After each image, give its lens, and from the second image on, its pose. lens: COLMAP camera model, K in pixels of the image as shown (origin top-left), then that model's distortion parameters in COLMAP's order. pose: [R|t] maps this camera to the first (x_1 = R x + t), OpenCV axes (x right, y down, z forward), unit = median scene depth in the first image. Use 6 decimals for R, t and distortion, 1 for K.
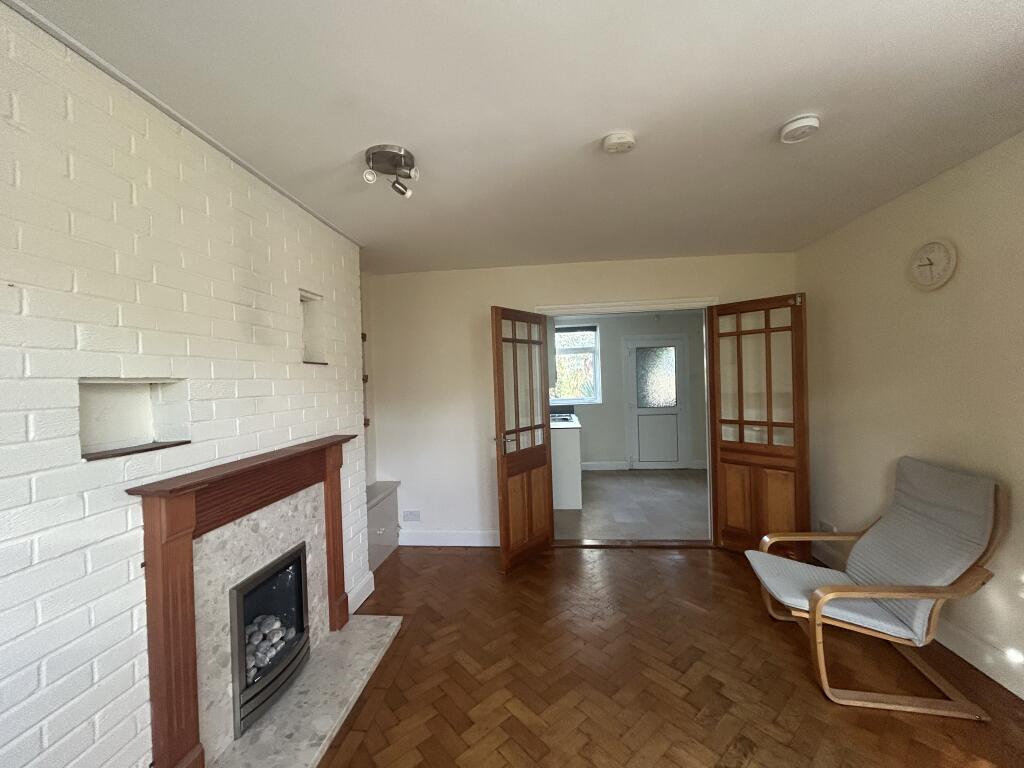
lens RADIAL K [[409.9, 0, 513.9], [0, 409.9, 382.2], [0, 0, 1]] dist [-0.001705, 0.000248]
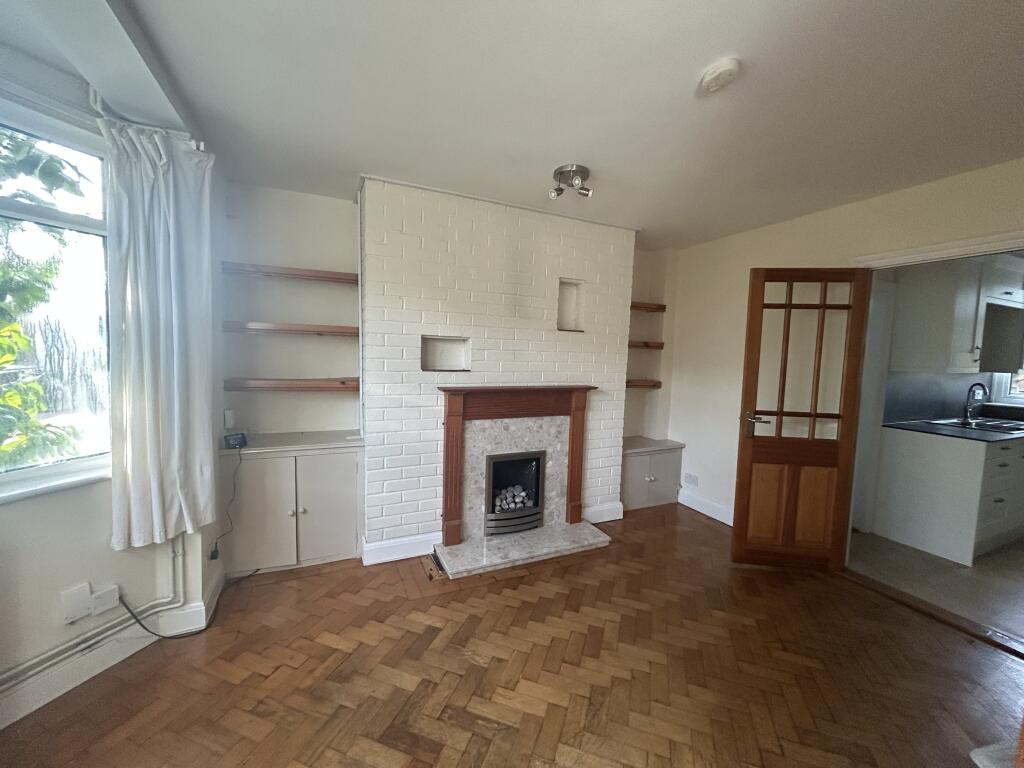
lens RADIAL K [[409.9, 0, 513.9], [0, 409.9, 382.2], [0, 0, 1]] dist [-0.001705, 0.000248]
pose [[0.500605, 0.116613, -0.857786, 0.681837], [-0.052607, 0.993152, 0.104314, -0.008166], [0.864076, -0.007094, 0.503312, 0.149674]]
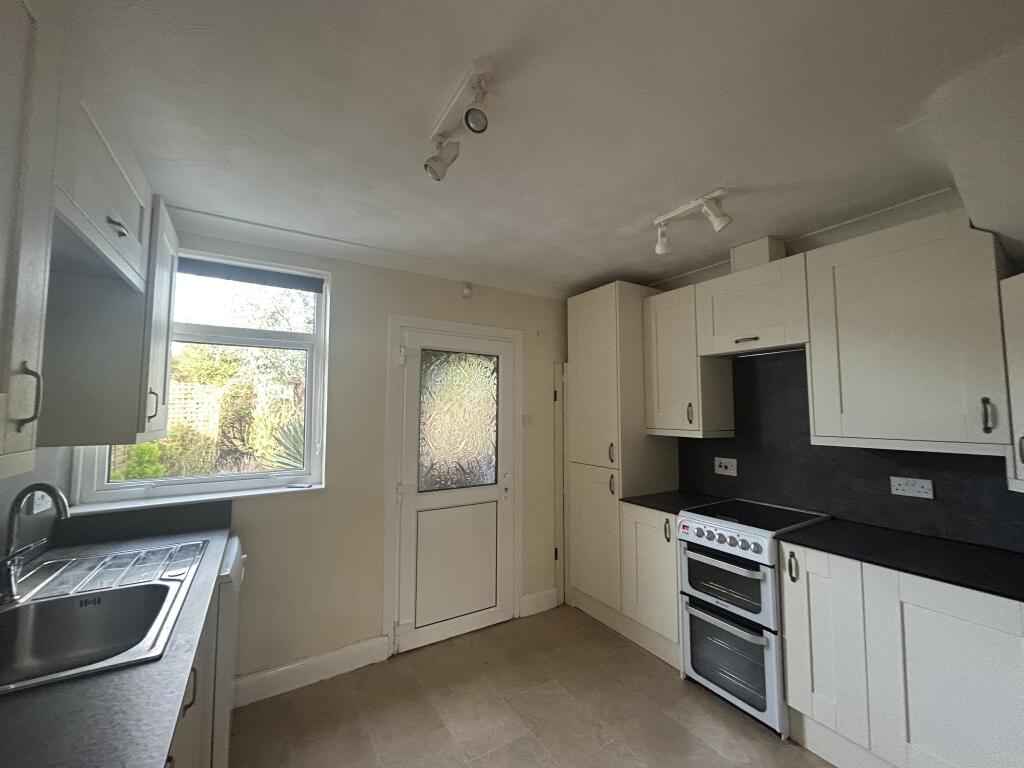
lens RADIAL K [[409.9, 0, 513.9], [0, 409.9, 382.2], [0, 0, 1]] dist [-0.001705, 0.000248]
pose [[0.791895, 0.073361, 0.606235, 0.358529], [-0.010974, 0.994307, -0.105987, -0.021919], [-0.610559, 0.077277, 0.788192, 1.809608]]
